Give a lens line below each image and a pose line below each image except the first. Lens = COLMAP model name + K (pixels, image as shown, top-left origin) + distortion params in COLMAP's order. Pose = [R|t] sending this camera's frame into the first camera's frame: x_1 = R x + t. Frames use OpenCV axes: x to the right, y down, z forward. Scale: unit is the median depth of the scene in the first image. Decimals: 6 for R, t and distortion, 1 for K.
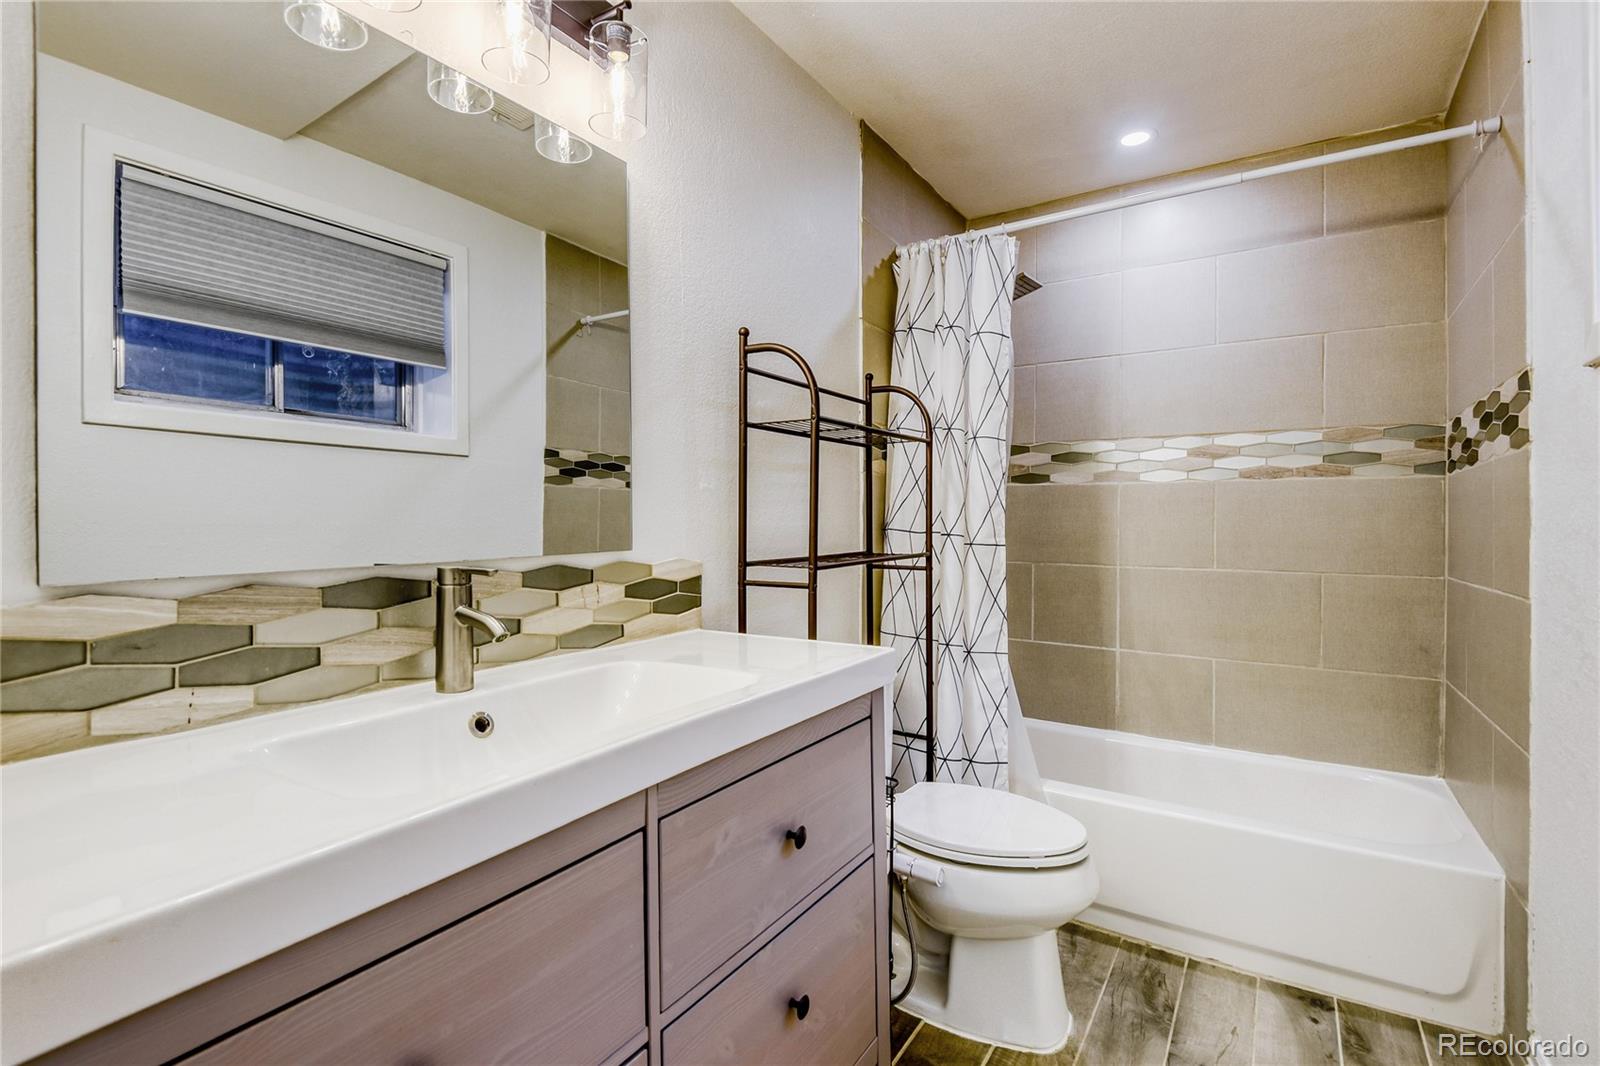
lens RADIAL K [[755.2, 0, 800.1], [0, 755.2, 522.6], [0, 0, 1]] dist [-0.011366, -0.006270]
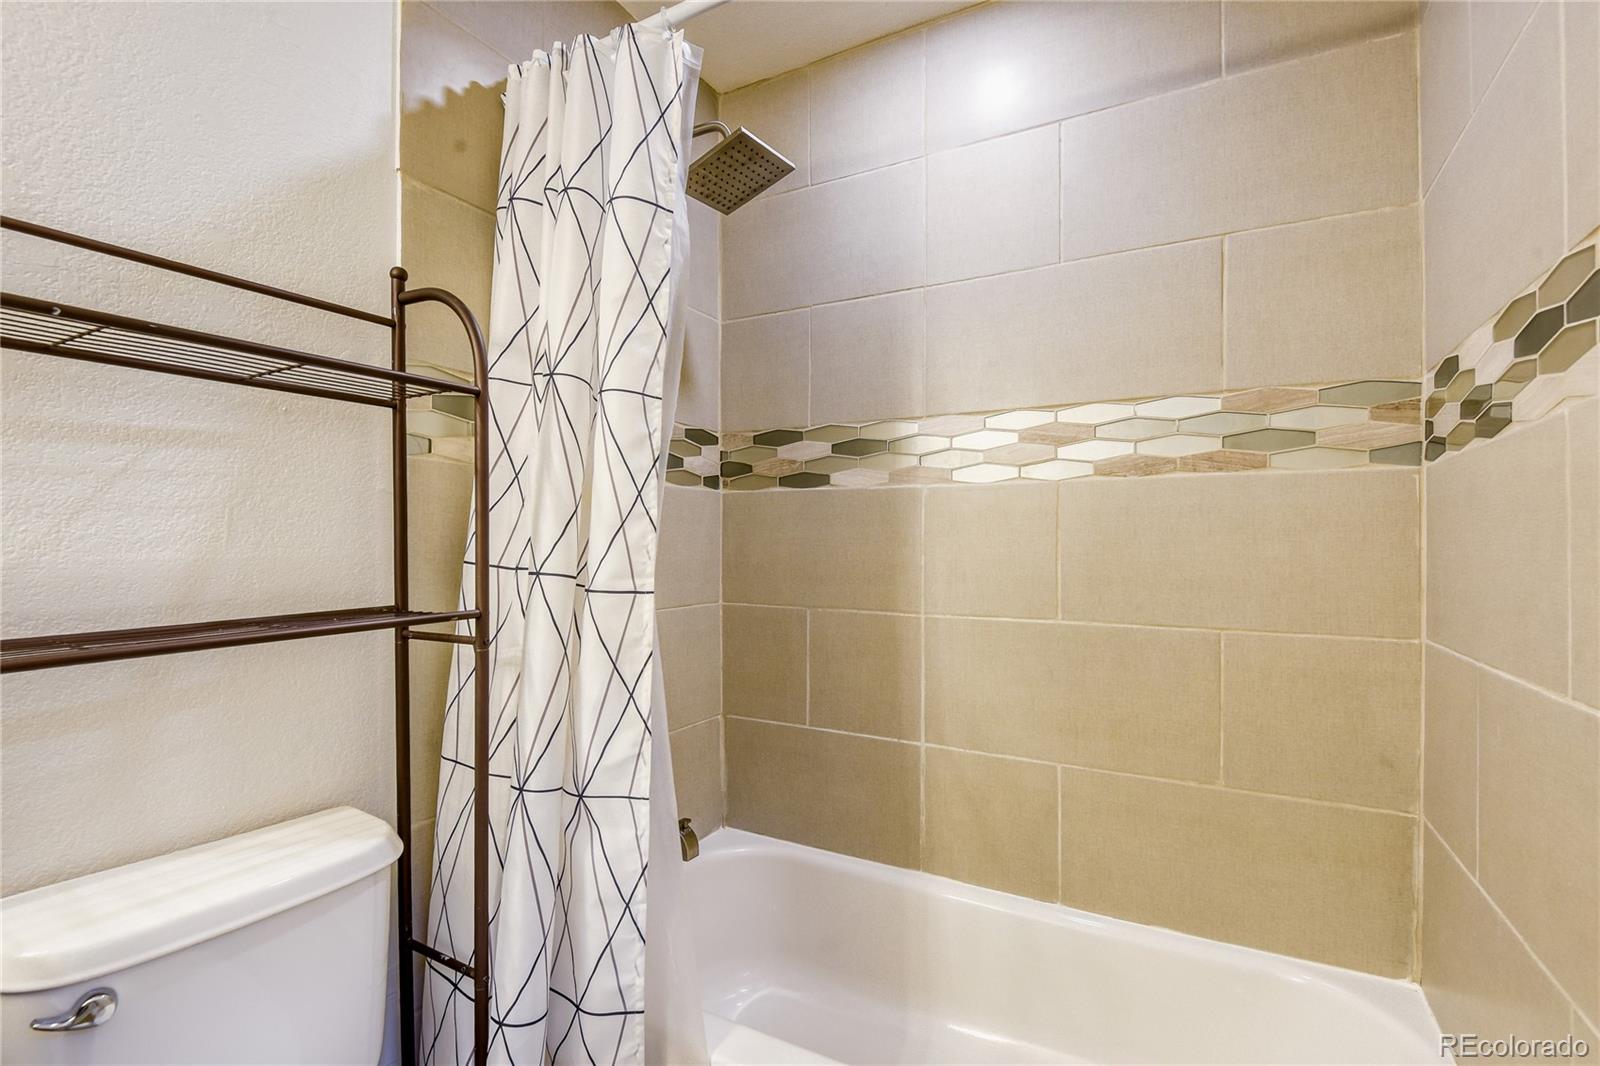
lens RADIAL K [[755.2, 0, 803.3], [0, 755.2, 540.9], [0, 0, 1]] dist [-0.011366, -0.006270]
pose [[0.996255, -0.003198, 0.086401, 0.323360], [0.003505, 0.999988, -0.003407, -0.004073], [-0.086389, 0.003698, 0.996255, 0.447105]]
